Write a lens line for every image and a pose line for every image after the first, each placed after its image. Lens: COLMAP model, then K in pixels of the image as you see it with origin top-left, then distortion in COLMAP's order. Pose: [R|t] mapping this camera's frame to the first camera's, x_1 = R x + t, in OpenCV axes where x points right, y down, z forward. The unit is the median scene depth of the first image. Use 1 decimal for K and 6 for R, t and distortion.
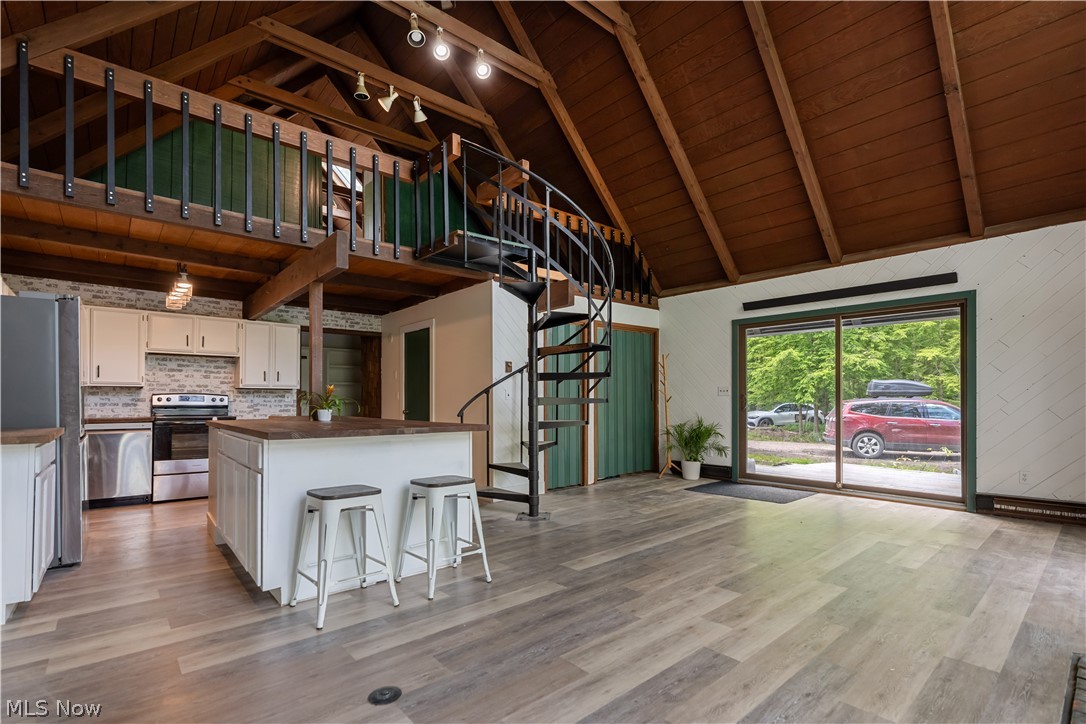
lens RADIAL K [[503.7, 0, 541.3], [0, 503.7, 395.8], [0, 0, 1]] dist [-0.009153, 0.003376]
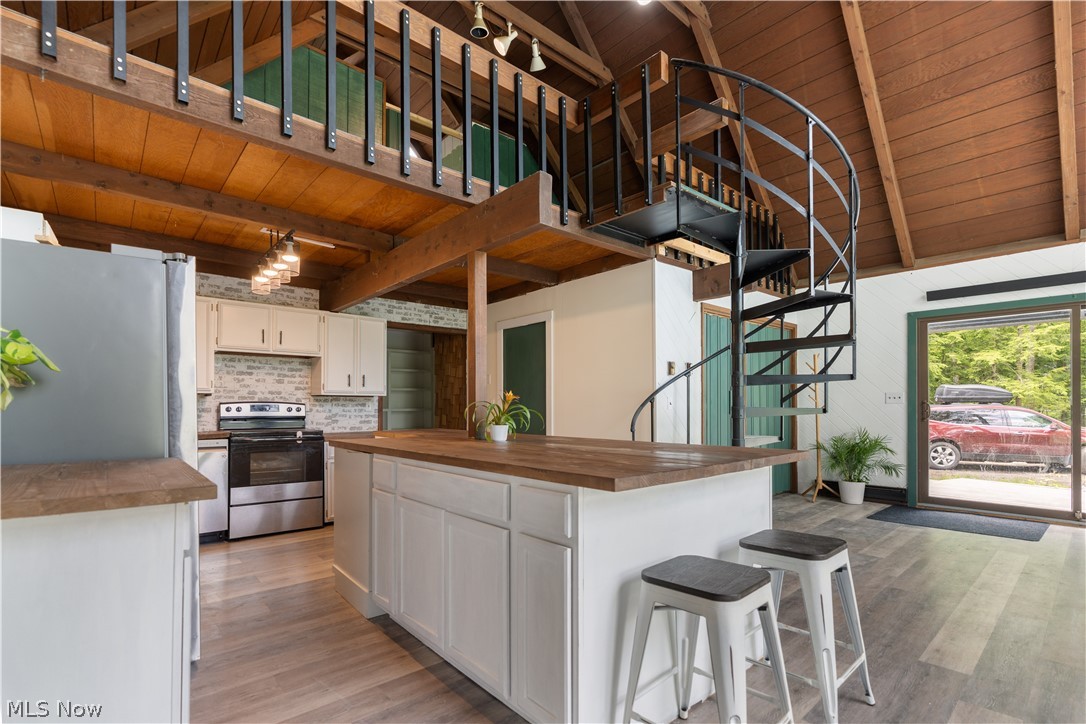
lens RADIAL K [[503.7, 0, 534.7], [0, 503.7, 403.1], [0, 0, 1]] dist [-0.009153, 0.003376]
pose [[0.999998, -0.001254, 0.001426, -0.270741], [0.001250, 0.999994, 0.003156, -0.004697], [-0.001430, -0.003154, 0.999994, 0.193151]]
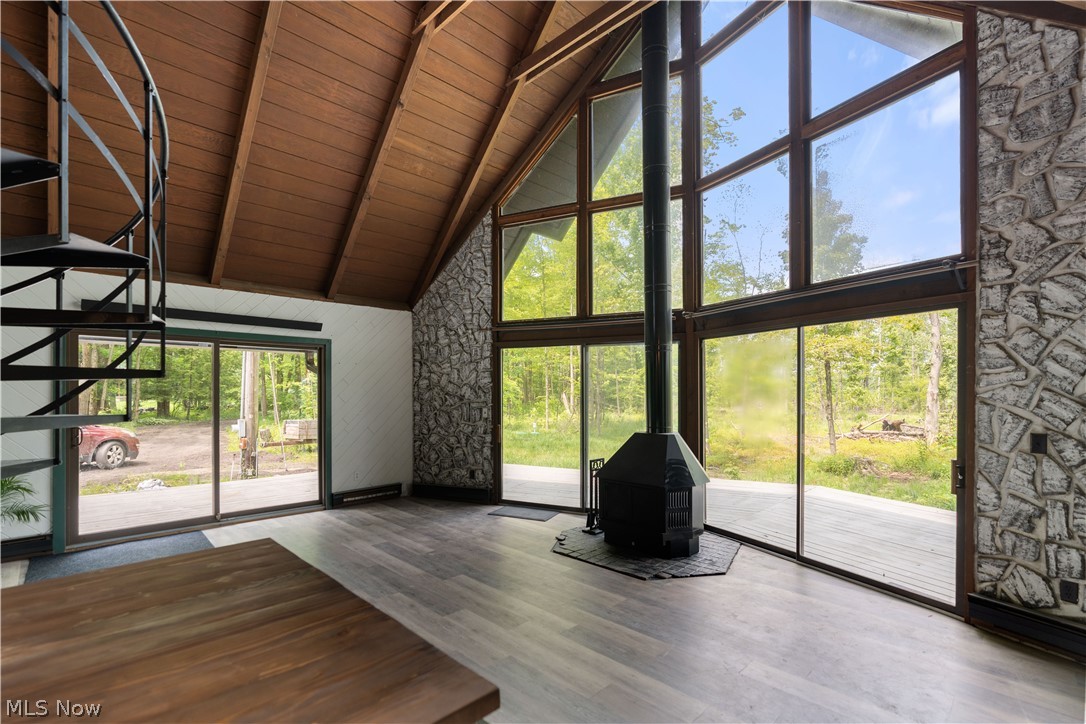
lens RADIAL K [[503.7, 0, 545.5], [0, 503.7, 386.2], [0, 0, 1]] dist [-0.009153, 0.003376]
pose [[-0.075113, 0.012455, 0.997097, -0.398007], [-0.006723, 0.999893, -0.012996, -0.060909], [-0.997152, -0.007680, -0.075022, 0.432990]]
